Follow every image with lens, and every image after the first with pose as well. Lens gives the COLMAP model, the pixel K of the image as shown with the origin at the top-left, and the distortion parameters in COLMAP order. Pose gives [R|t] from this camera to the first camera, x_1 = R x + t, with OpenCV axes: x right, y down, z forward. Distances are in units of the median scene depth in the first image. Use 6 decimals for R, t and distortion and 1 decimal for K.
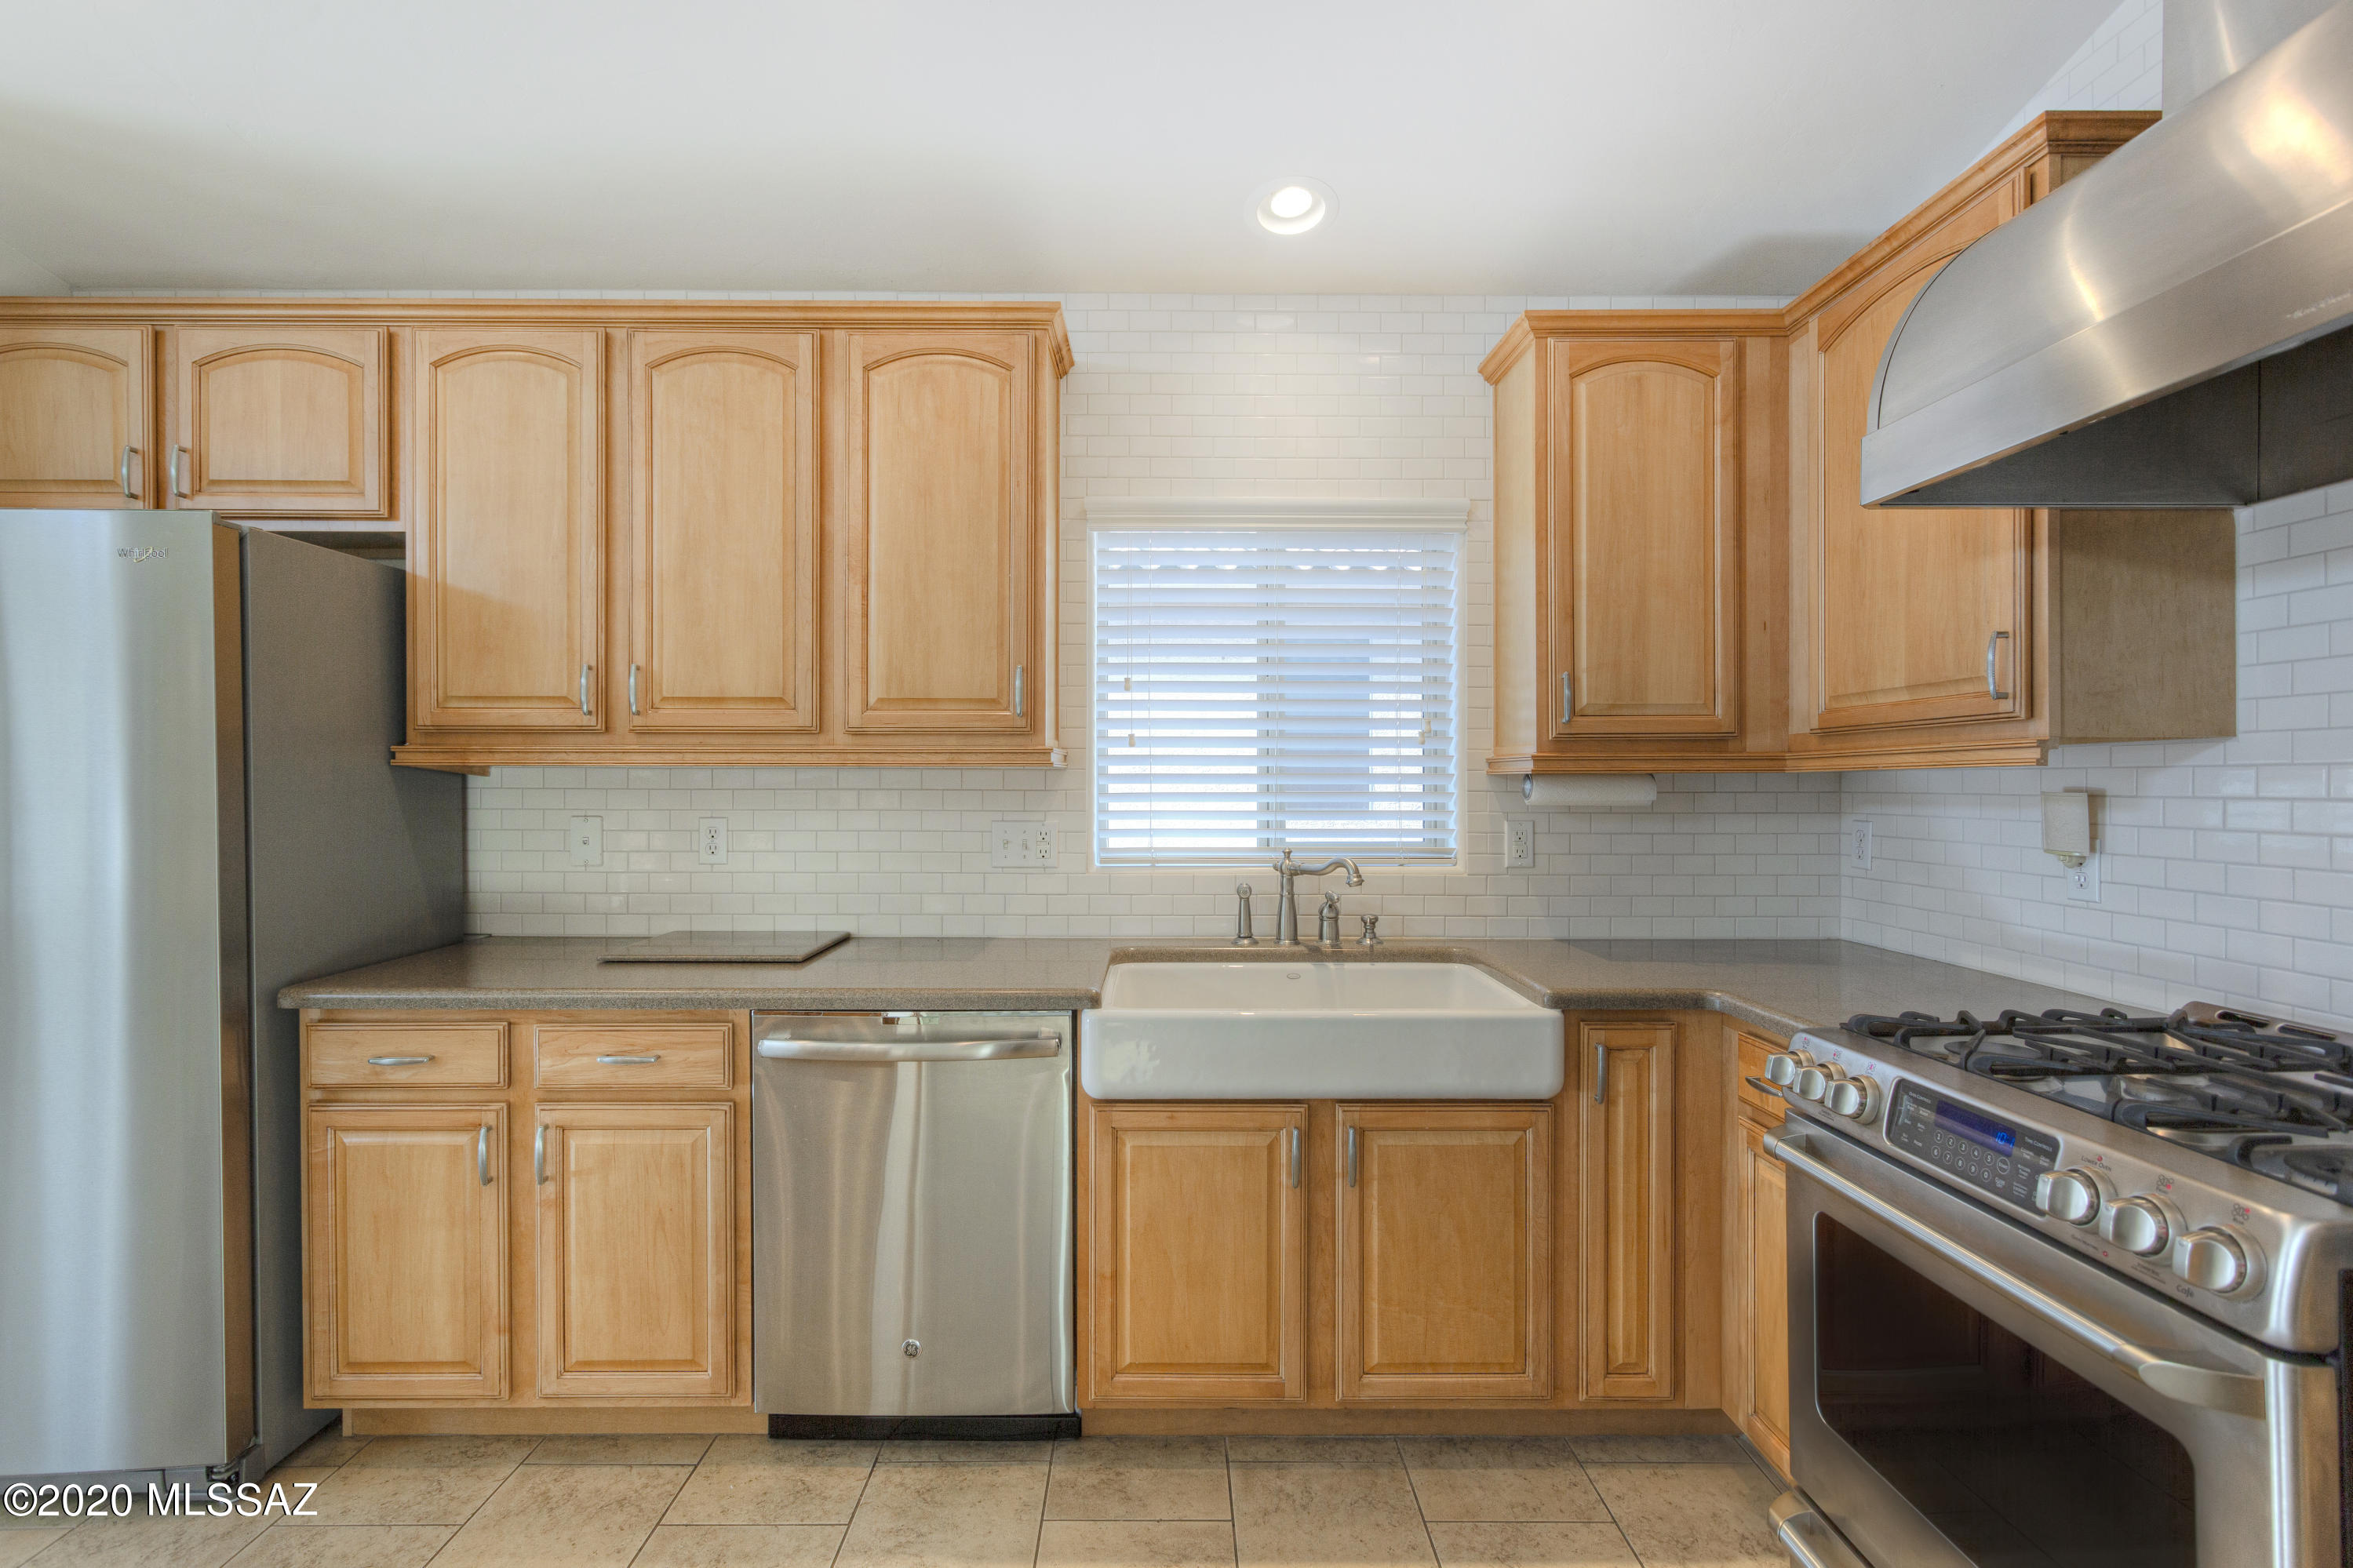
lens RADIAL K [[1105.8, 0, 1168.0], [0, 1105.8, 783.9], [0, 0, 1]] dist [0.001772, 0.000685]
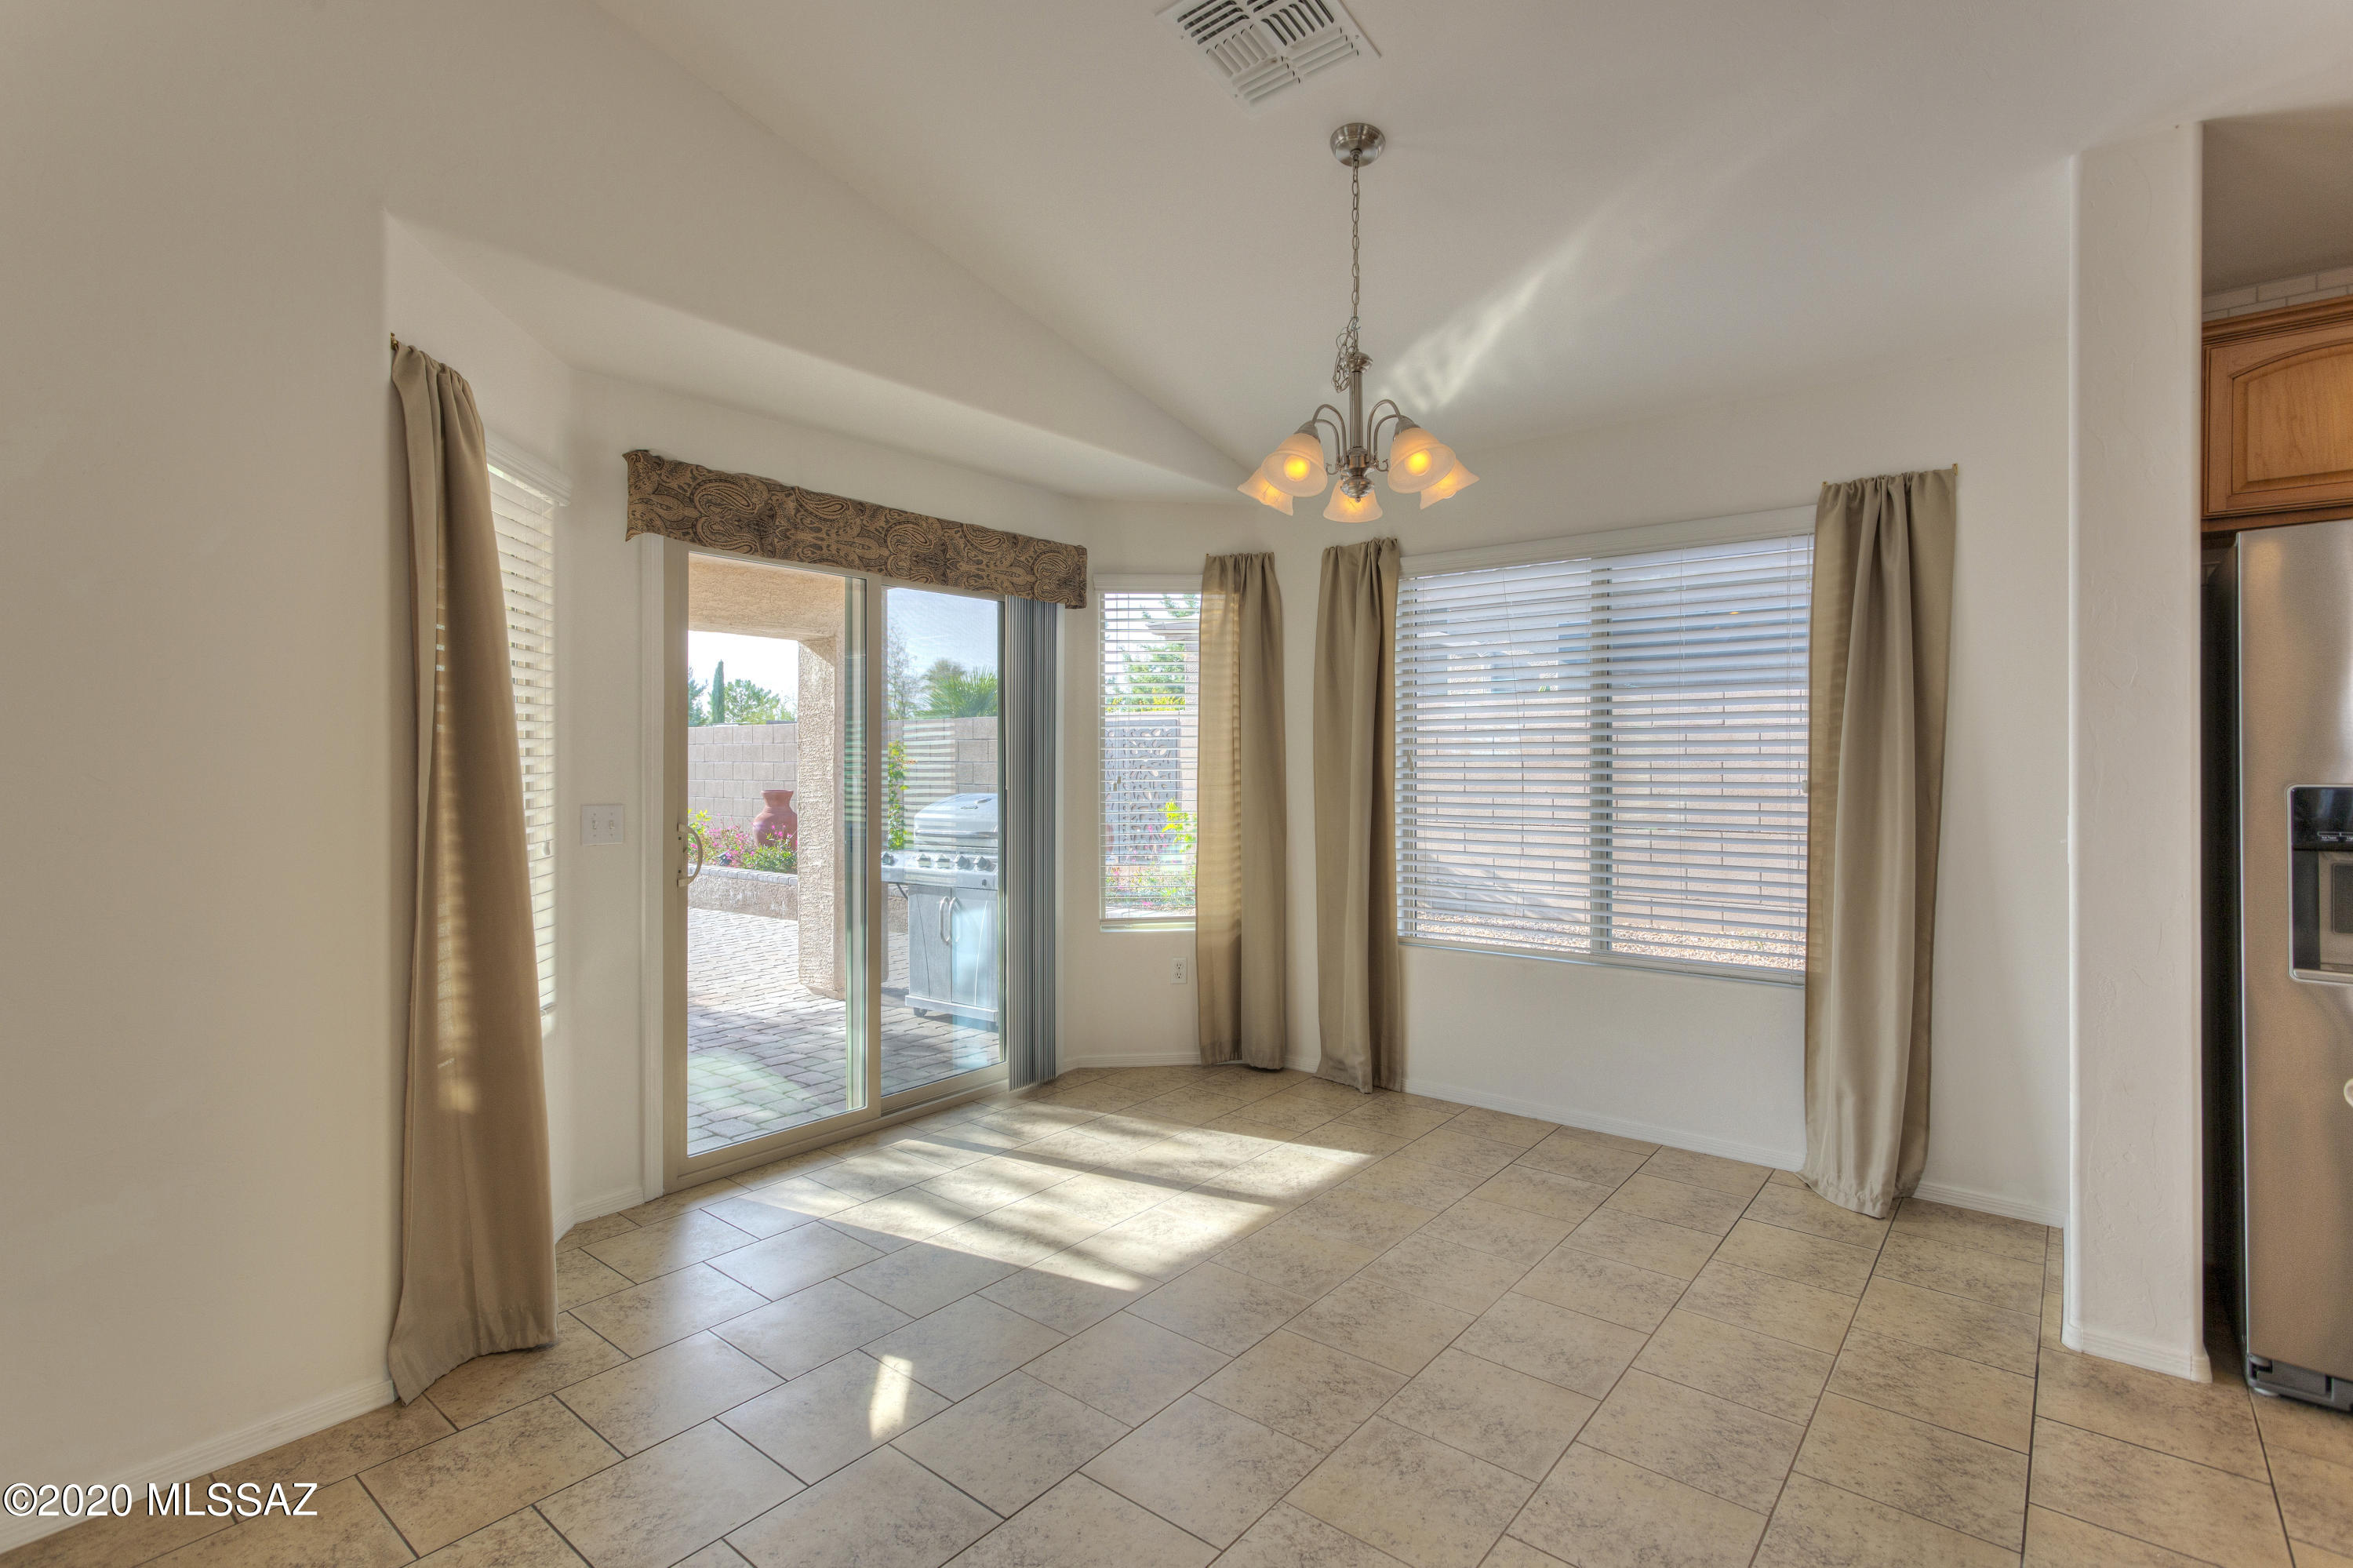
lens RADIAL K [[1114.3, 0, 1162.5], [0, 1114.3, 768.8], [0, 0, 1]] dist [0.003144, 0.001945]
pose [[0.770798, 0.002567, -0.637074, -1.191508], [0.000578, 0.999989, 0.004729, -0.000210], [0.637079, -0.004013, 0.770788, -0.519054]]
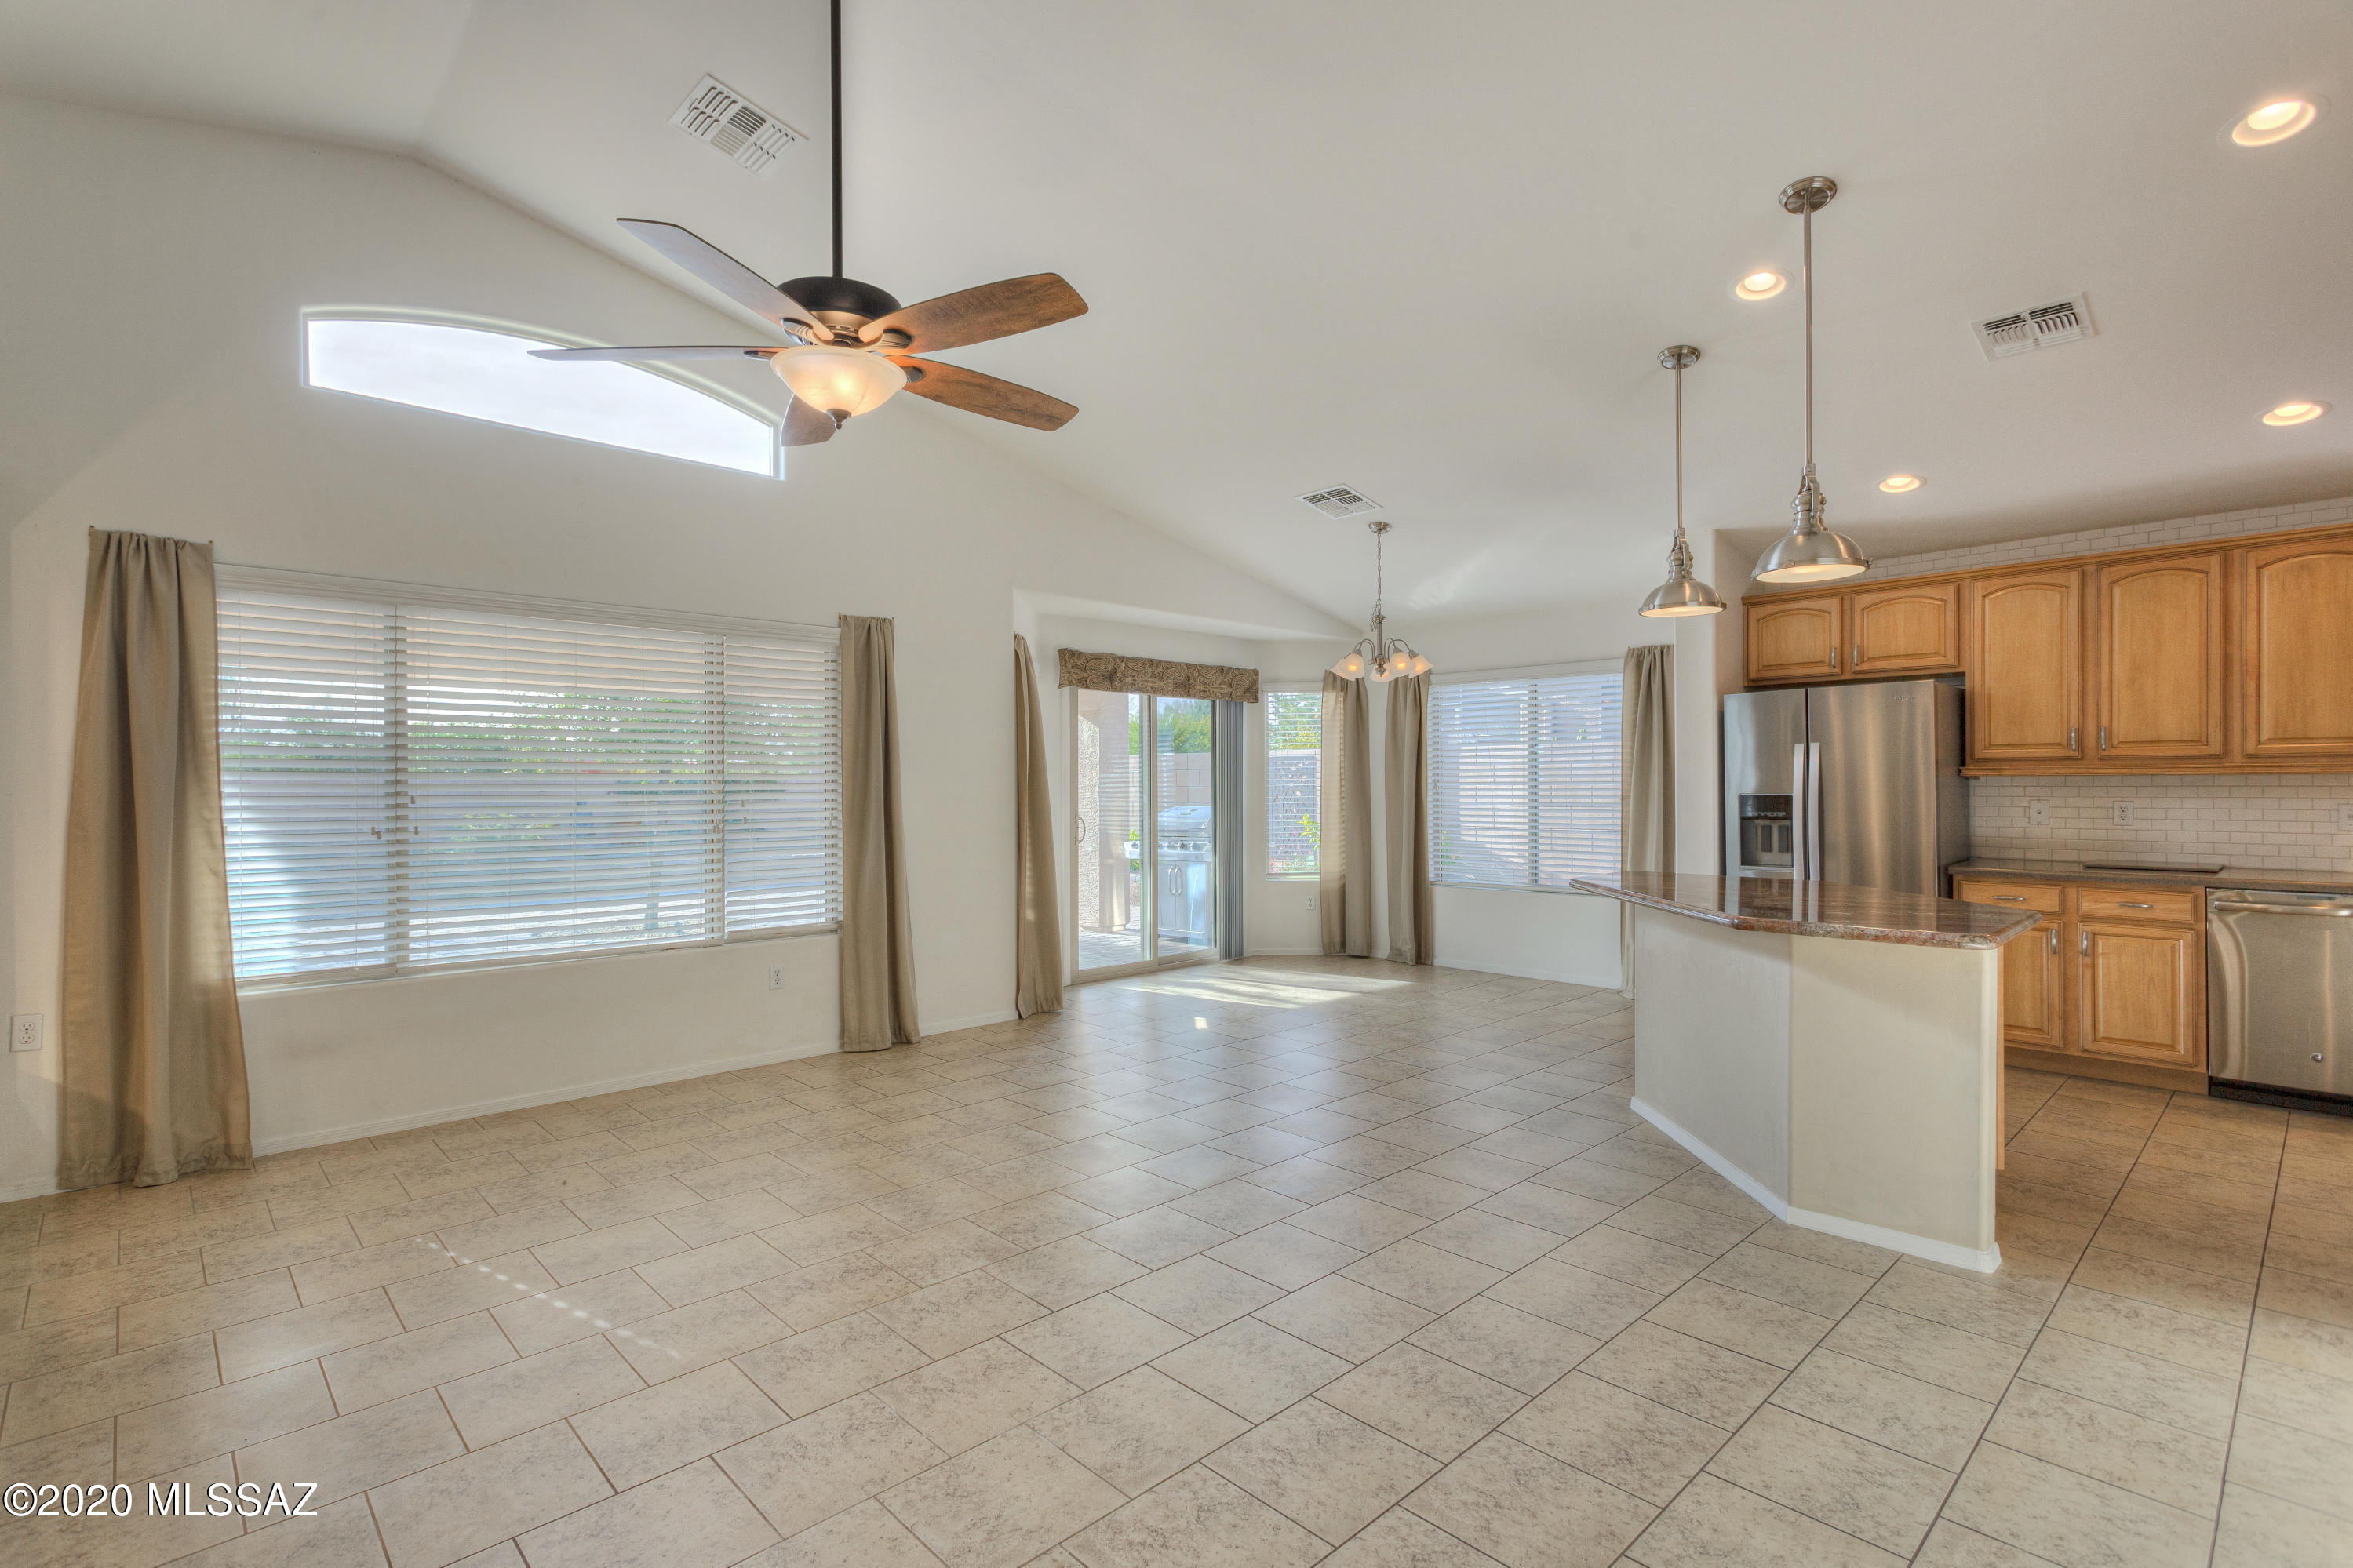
lens RADIAL K [[1100.9, 0, 1169.0], [0, 1100.9, 784.1], [0, 0, 1]] dist [0.001738, 0.005335]
pose [[0.685979, -0.005629, -0.727600, -0.171046], [0.003948, 0.999984, -0.004014, 0.002620], [0.727611, -0.000119, 0.685990, -1.725881]]
